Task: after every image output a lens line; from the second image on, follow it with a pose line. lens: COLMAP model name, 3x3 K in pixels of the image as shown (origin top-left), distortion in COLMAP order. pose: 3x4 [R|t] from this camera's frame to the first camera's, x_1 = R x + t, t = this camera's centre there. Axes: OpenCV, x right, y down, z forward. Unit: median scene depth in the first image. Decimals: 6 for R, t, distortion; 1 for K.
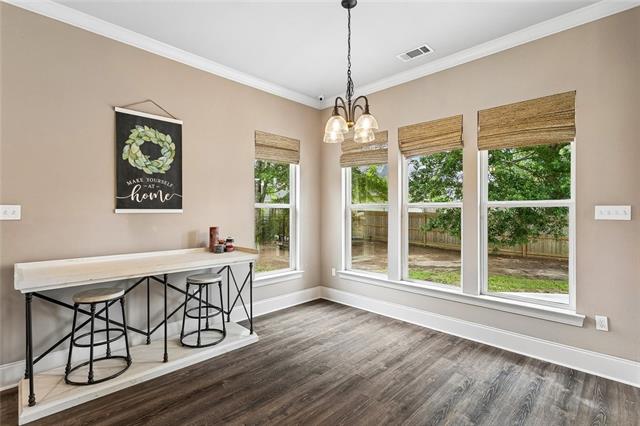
lens RADIAL K [[304.3, 0, 320.9], [0, 304.3, 210.9], [0, 0, 1]] dist [-0.002318, -0.000782]
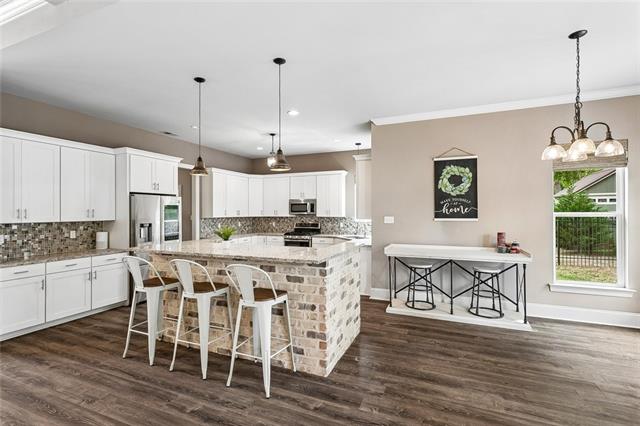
lens RADIAL K [[304.3, 0, 318.1], [0, 304.3, 207.7], [0, 0, 1]] dist [-0.002318, -0.000782]
pose [[0.371277, -0.012785, -0.928434, 0.619526], [0.003794, 0.999918, -0.012252, -0.044118], [0.928515, 0.001026, 0.371295, -0.219913]]
